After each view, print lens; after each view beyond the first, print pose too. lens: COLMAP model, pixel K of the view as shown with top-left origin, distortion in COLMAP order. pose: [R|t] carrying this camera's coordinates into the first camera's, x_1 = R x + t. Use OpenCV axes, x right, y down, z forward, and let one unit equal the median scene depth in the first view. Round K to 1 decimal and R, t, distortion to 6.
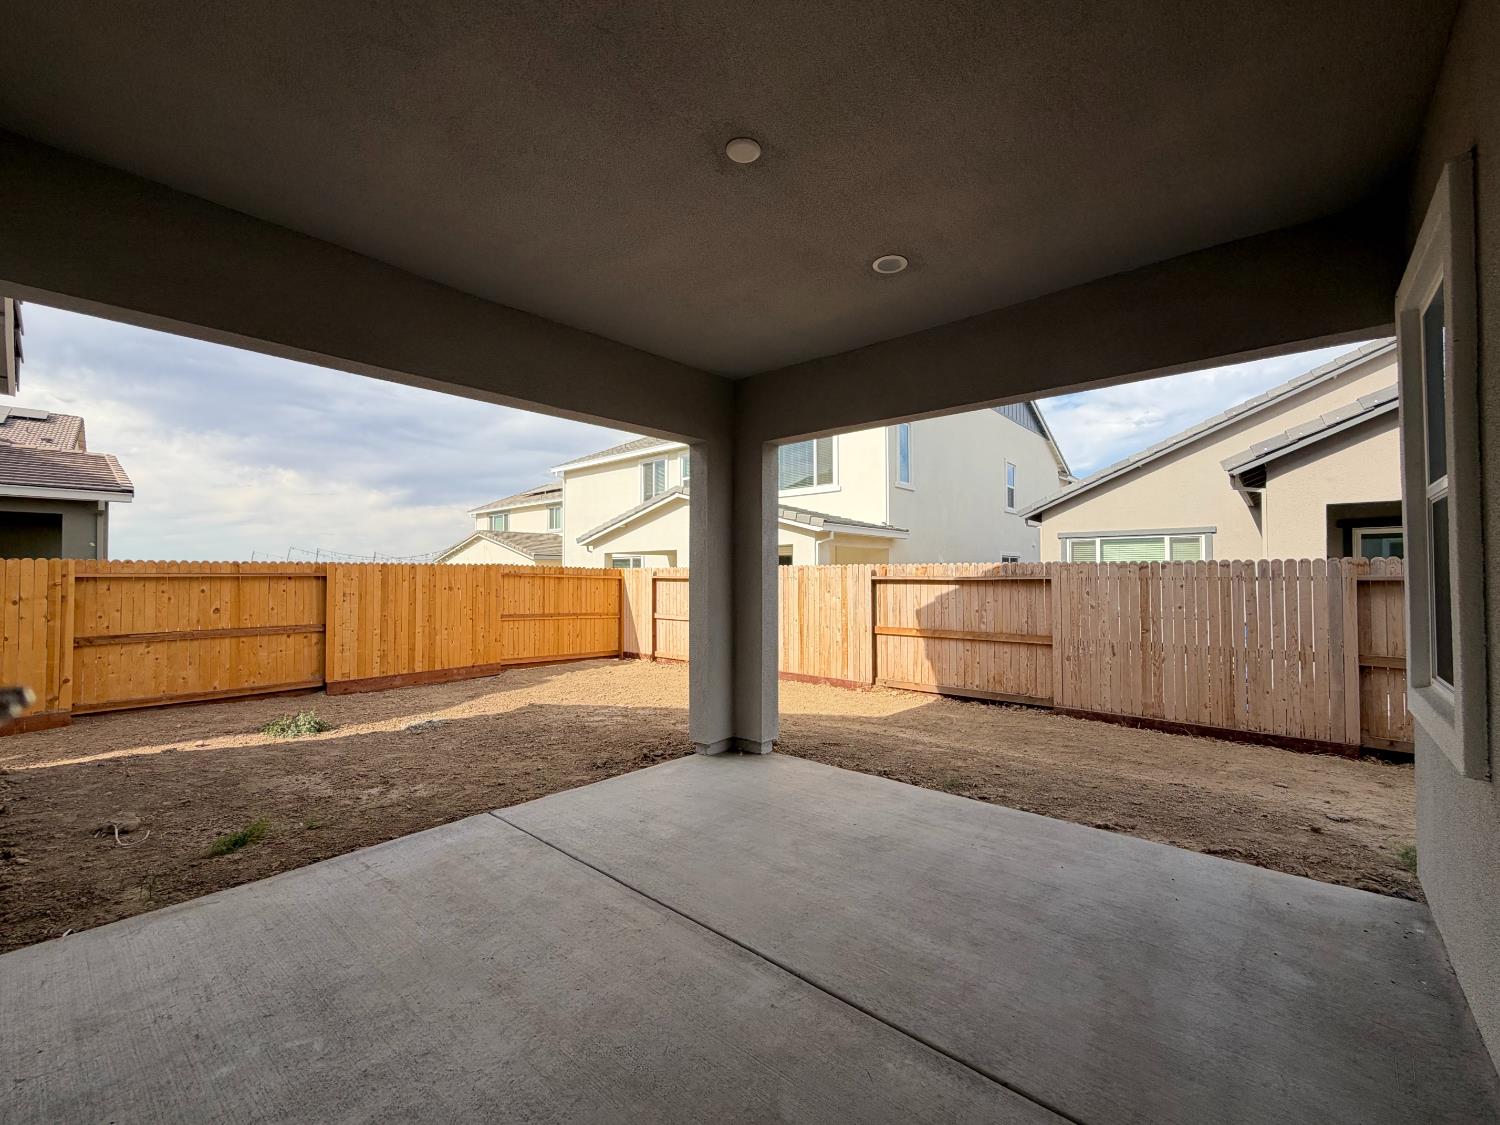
lens RADIAL K [[629.7, 0, 750.0], [0, 629.7, 562.5], [0, 0, 1]] dist [-0.007609, 0.000070]
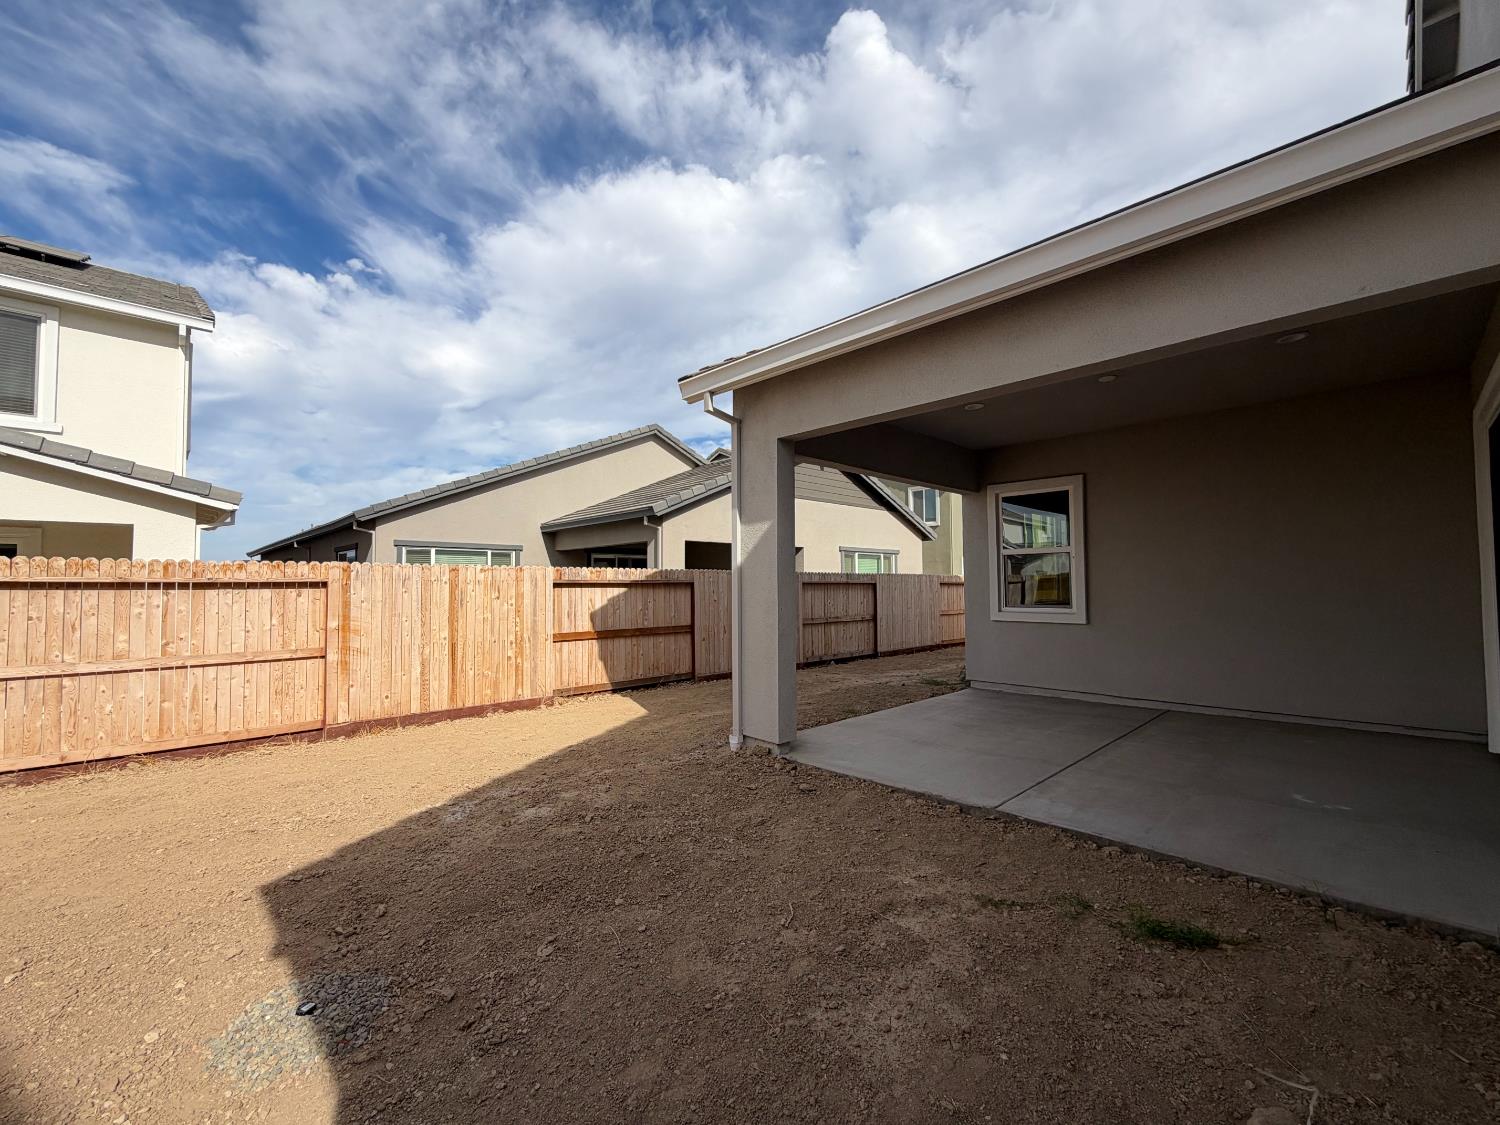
lens RADIAL K [[629.7, 0, 750.0], [0, 629.7, 562.5], [0, 0, 1]] dist [-0.007609, 0.000070]
pose [[0.073611, 0.039872, 0.996490, -0.733718], [-0.014742, 0.999135, -0.038888, 0.029695], [-0.997178, -0.011828, 0.074135, 0.669902]]
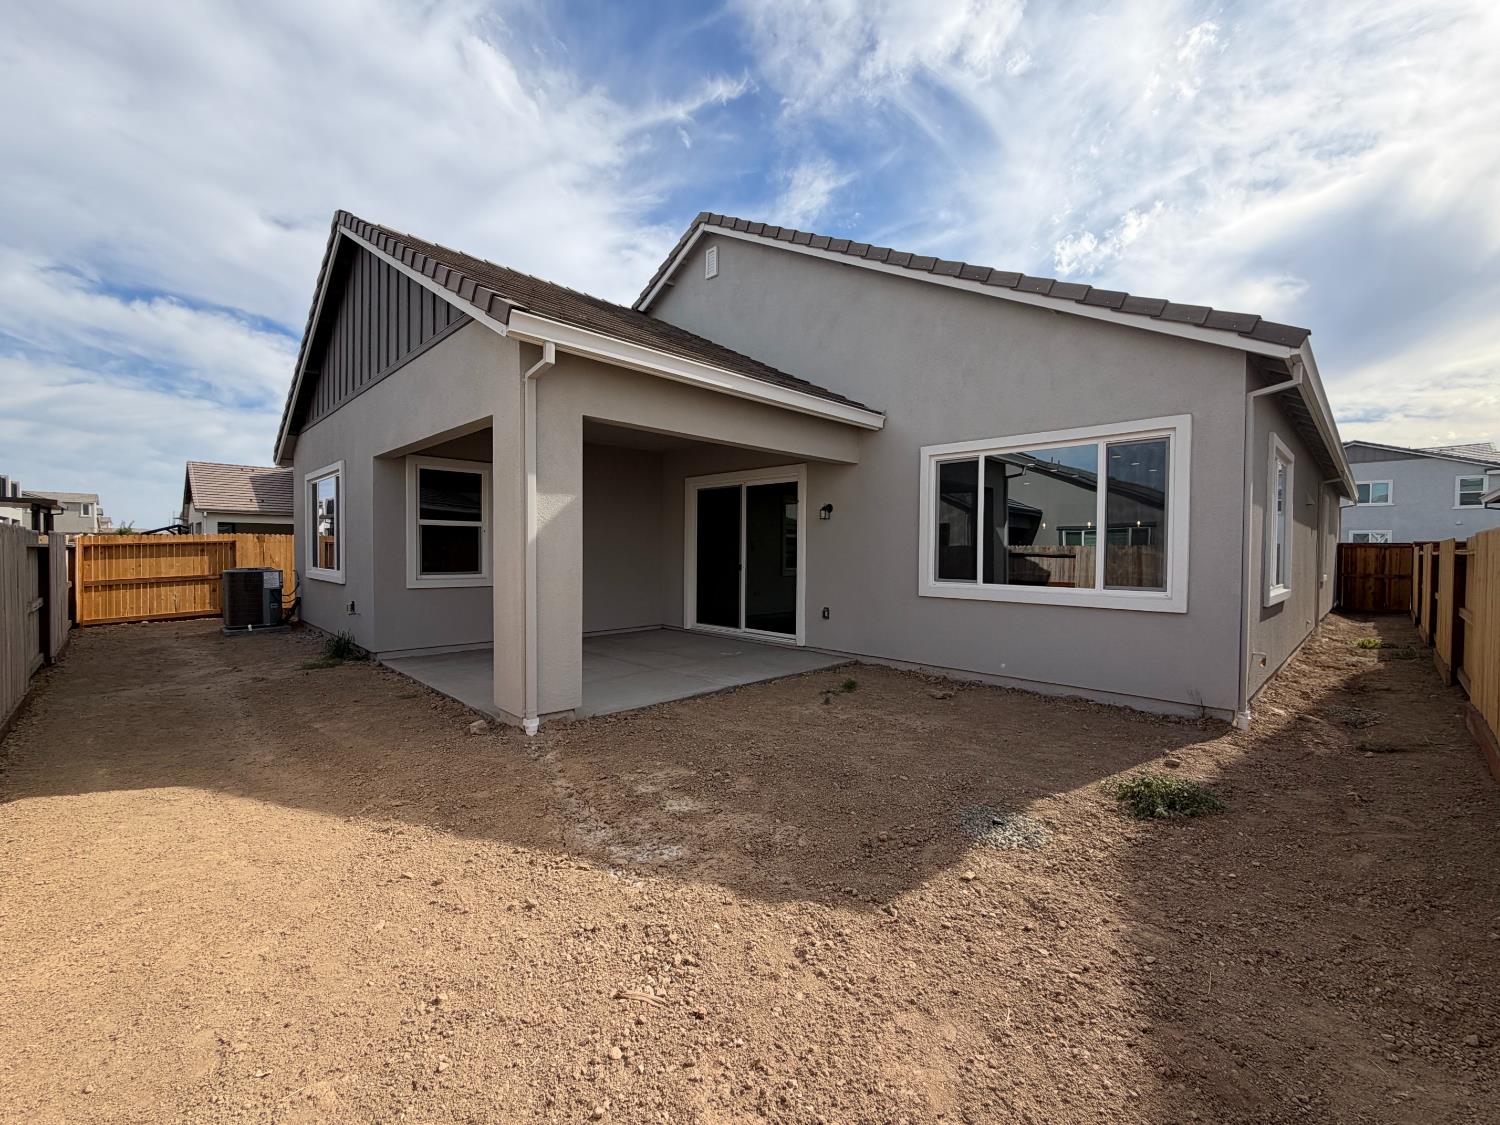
lens RADIAL K [[629.7, 0, 750.0], [0, 629.7, 562.5], [0, 0, 1]] dist [-0.007609, 0.000070]
pose [[-0.998676, -0.004674, 0.051236, -0.286793], [-0.004856, 0.999982, -0.003428, 0.034574], [-0.051219, -0.003673, -0.998681, 1.376572]]
